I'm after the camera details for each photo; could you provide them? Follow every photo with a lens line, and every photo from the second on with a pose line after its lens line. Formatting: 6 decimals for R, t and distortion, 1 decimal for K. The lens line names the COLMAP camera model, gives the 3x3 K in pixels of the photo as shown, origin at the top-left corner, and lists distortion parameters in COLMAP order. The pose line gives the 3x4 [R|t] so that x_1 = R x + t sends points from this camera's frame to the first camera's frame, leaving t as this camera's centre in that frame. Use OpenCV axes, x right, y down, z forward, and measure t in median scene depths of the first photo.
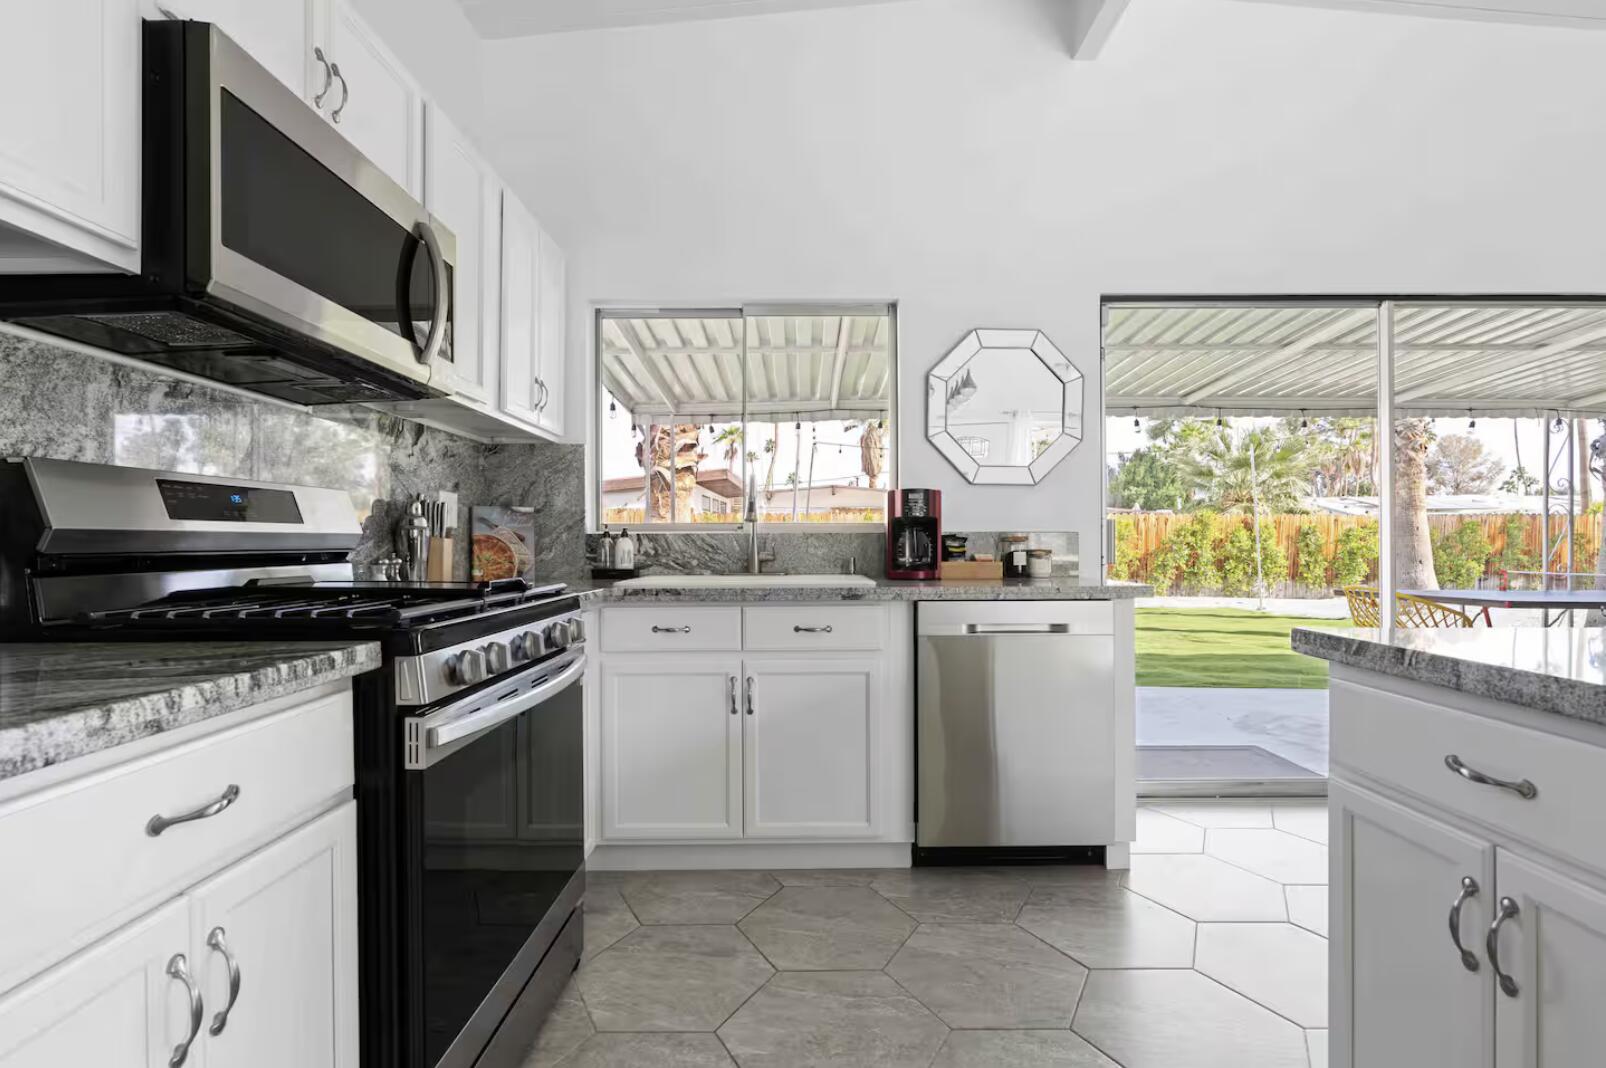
lens RADIAL K [[737.9, 0, 810.3], [0, 737.9, 538.6], [0, 0, 1]] dist [-0.009719, 0.000592]
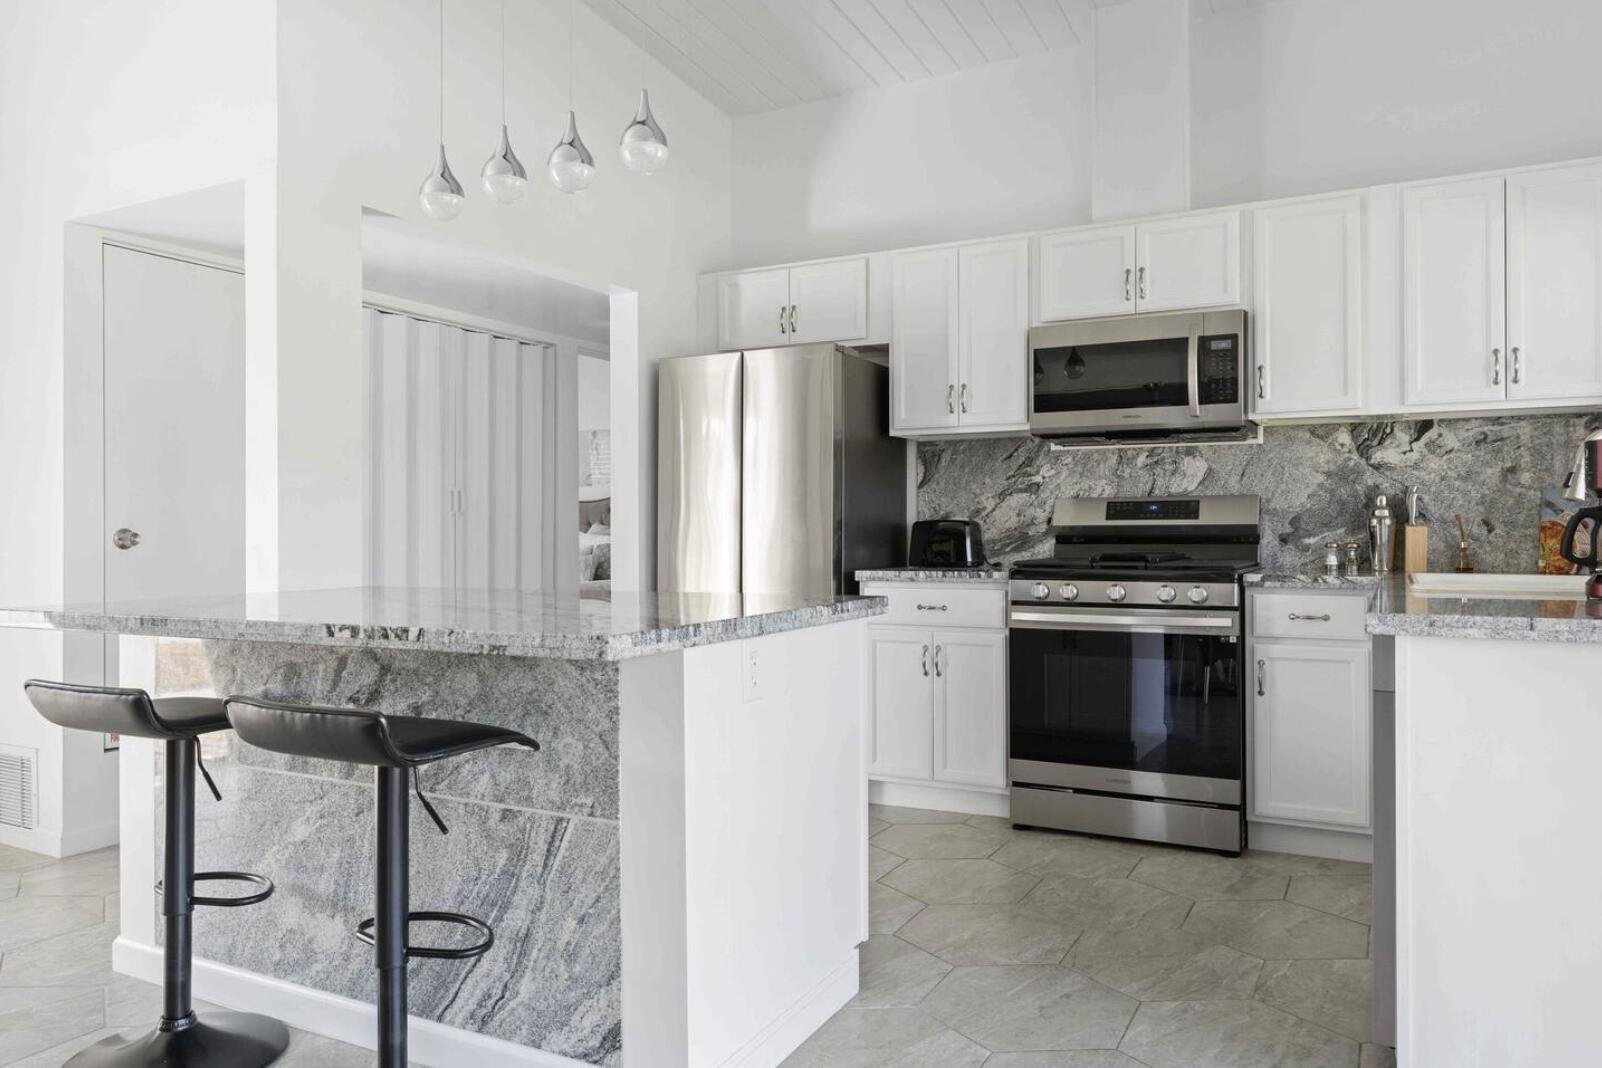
lens RADIAL K [[1117.9, 0, 799.6], [0, 1117.9, 526.9], [0, 0, 1]] dist [0.007118, 0.003507]
pose [[-0.476021, 0.003734, -0.879426, 1.443406], [0.009516, 0.999954, -0.000905, -0.007005], [0.879382, -0.008799, -0.476035, 1.034277]]
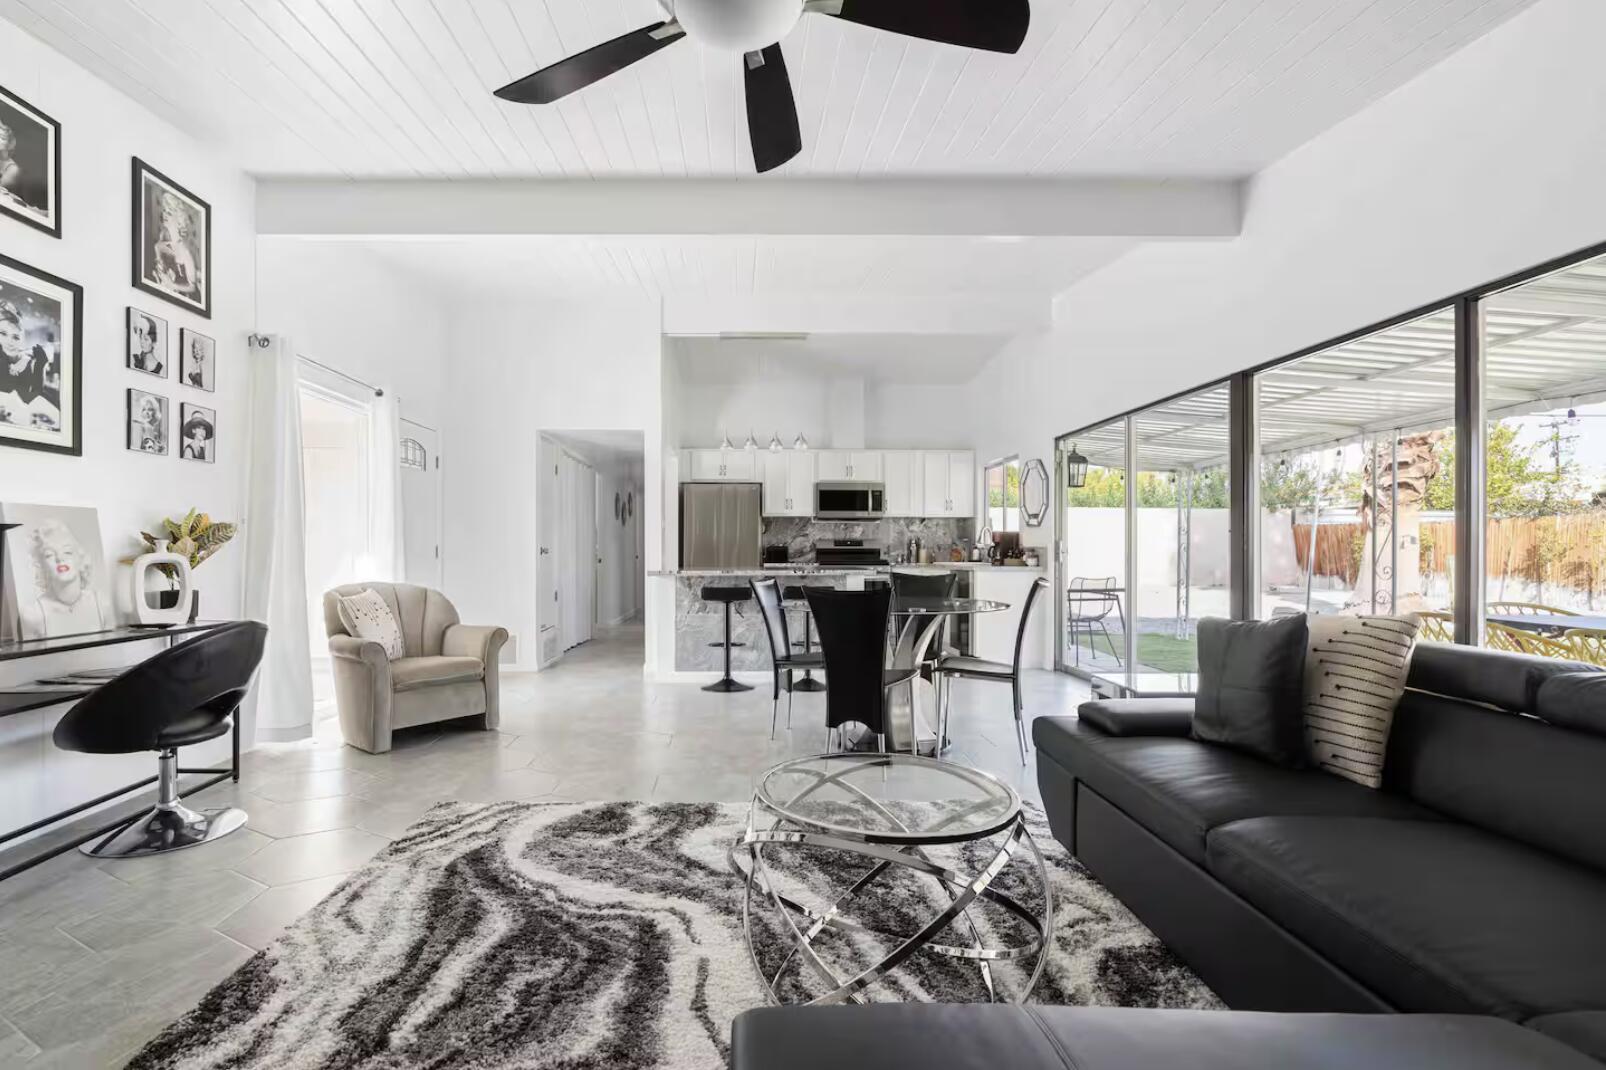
lens RADIAL K [[737.9, 0, 746.3], [0, 737.9, 552.2], [0, 0, 1]] dist [-0.009719, 0.000592]
pose [[0.006129, 0.007636, -0.999952, 3.340862], [0.000163, 0.999971, 0.007637, -0.014708], [0.999981, -0.000210, 0.006128, 0.099039]]
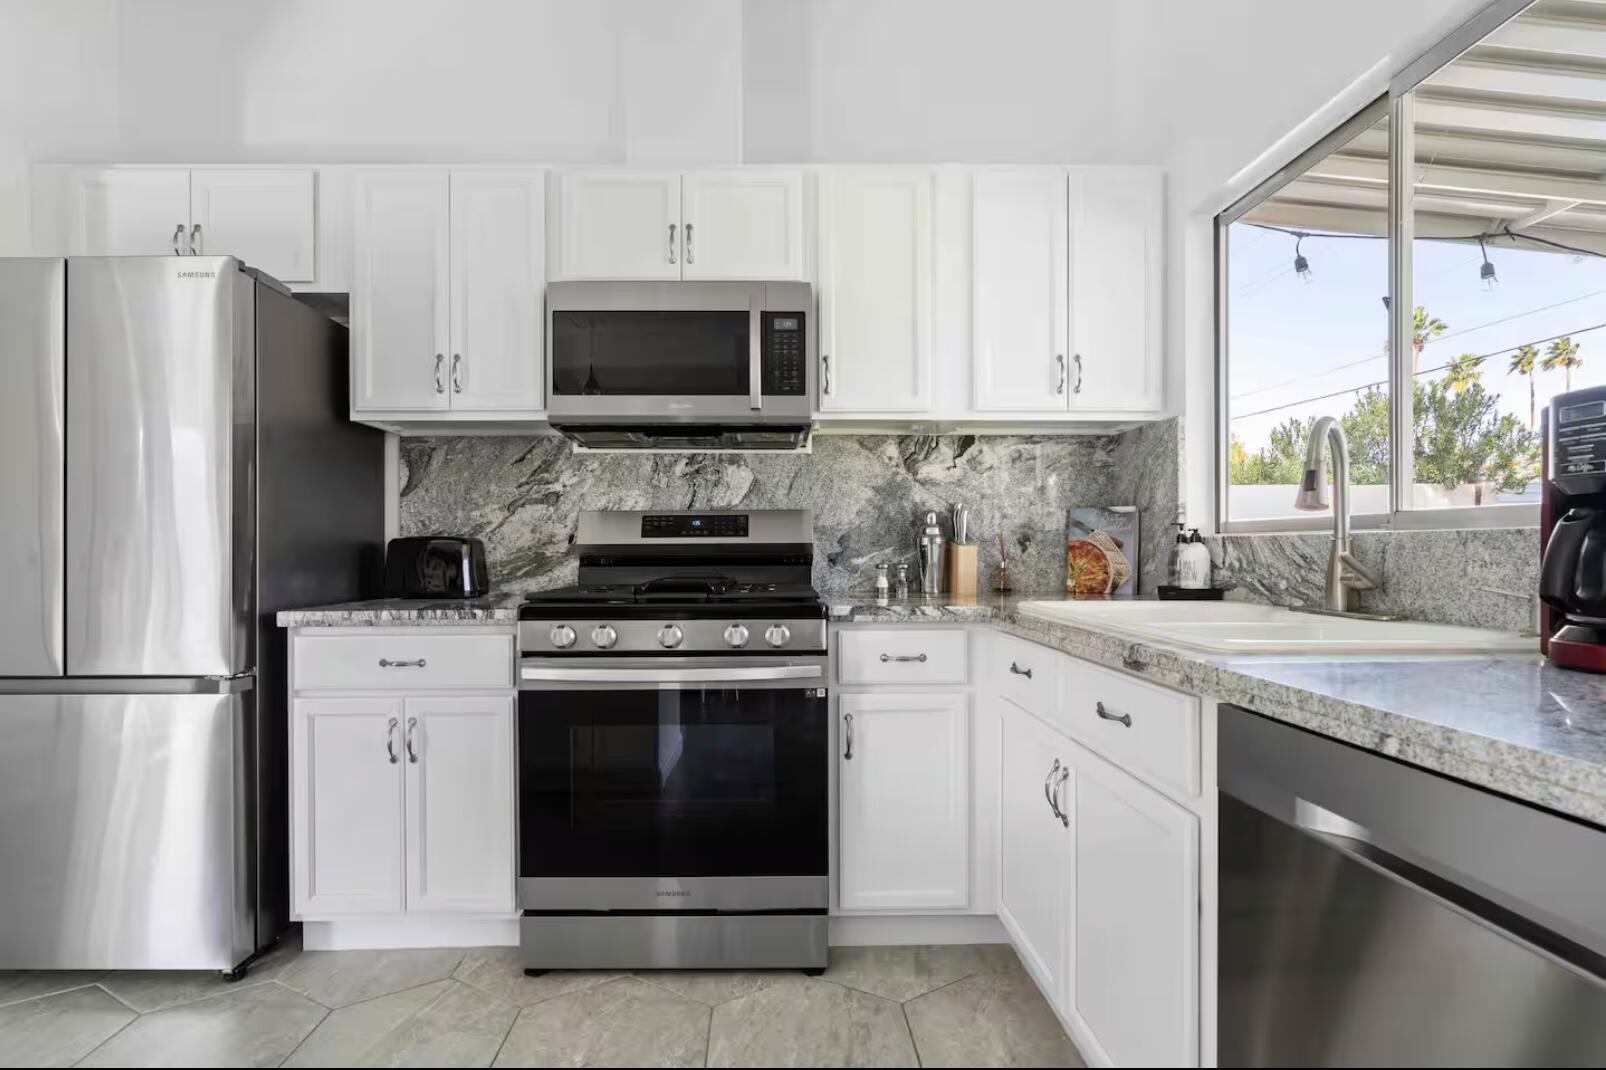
lens RADIAL K [[737.9, 0, 771.6], [0, 737.9, 552.8], [0, 0, 1]] dist [-0.009719, 0.000592]
pose [[0.006065, 0.010243, -0.999929, 0.546282], [0.008306, 0.999913, 0.010293, -0.003244], [0.999947, -0.008367, 0.005980, 0.759014]]
